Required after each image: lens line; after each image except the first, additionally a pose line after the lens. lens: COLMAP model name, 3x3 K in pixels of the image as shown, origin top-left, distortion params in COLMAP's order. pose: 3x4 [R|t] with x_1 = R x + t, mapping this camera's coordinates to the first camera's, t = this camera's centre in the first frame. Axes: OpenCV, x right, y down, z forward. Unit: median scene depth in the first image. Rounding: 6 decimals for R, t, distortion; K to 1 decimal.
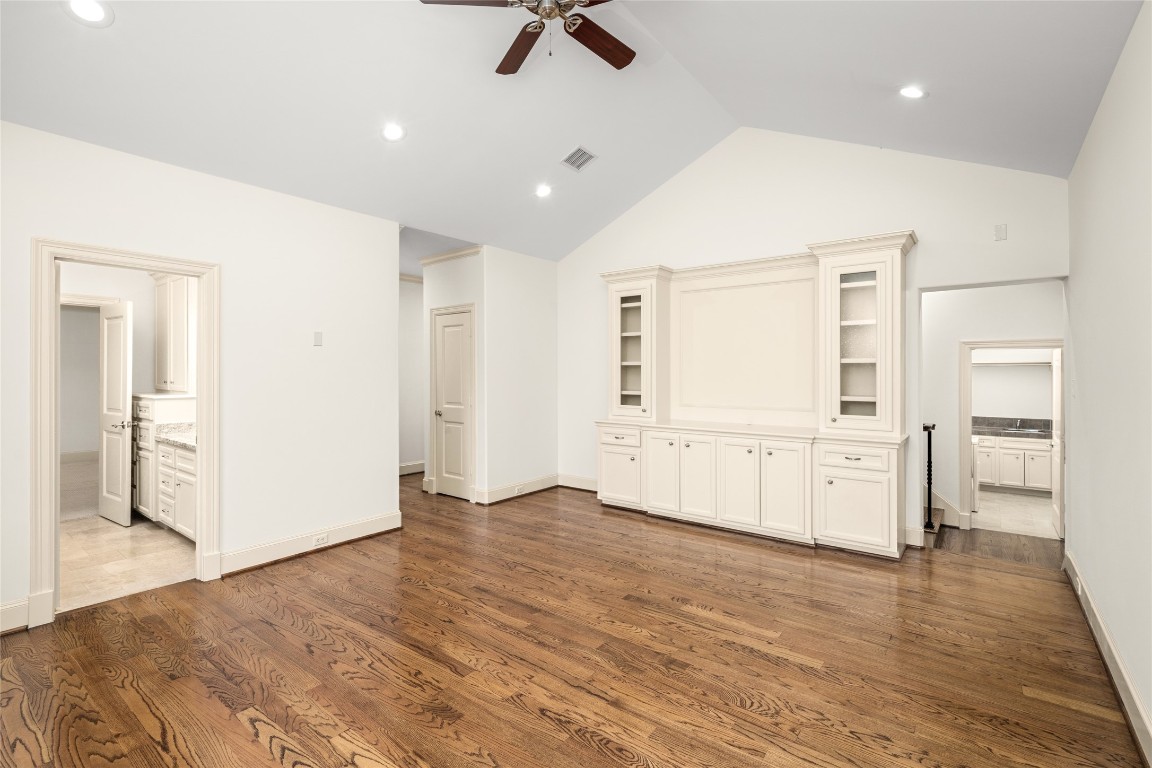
lens RADIAL K [[533.3, 0, 576.0], [0, 533.3, 384.0], [0, 0, 1]] dist [0.000982, 0.000304]
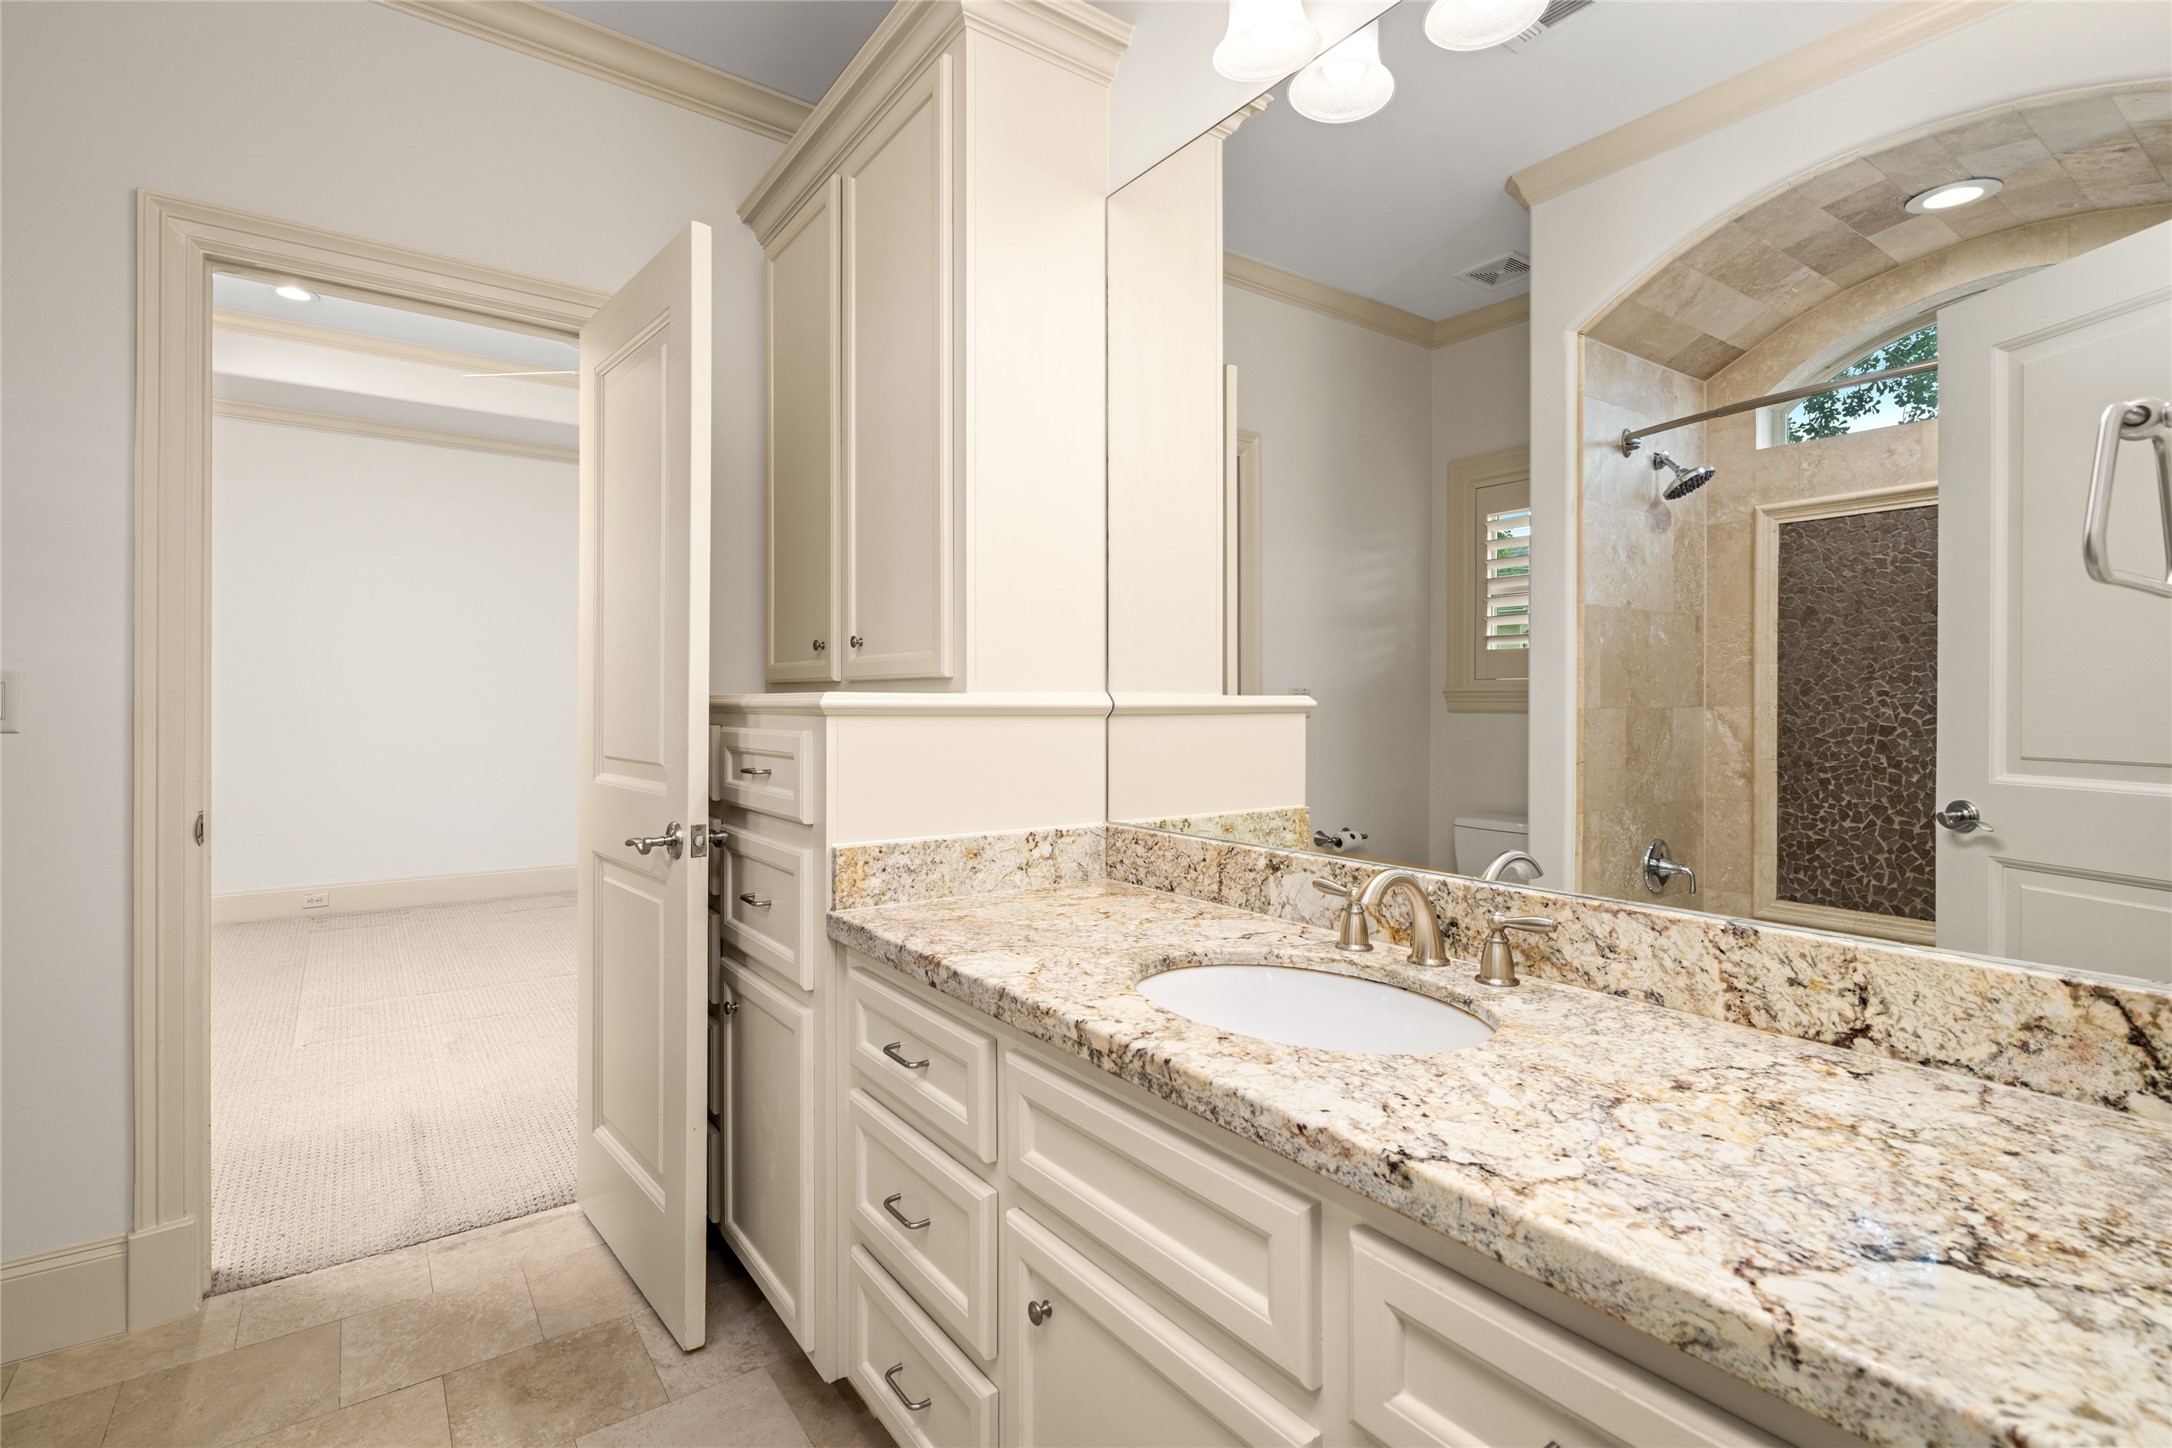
lens RADIAL K [[1005.4, 0, 1086.0], [0, 1005.4, 724.0], [0, 0, 1]] dist [0.000982, 0.000304]
pose [[0.957720, -0.001137, -0.287700, -0.584109], [0.002268, 0.999991, 0.003596, 0.030681], [0.287693, -0.004097, 0.957714, 0.674243]]
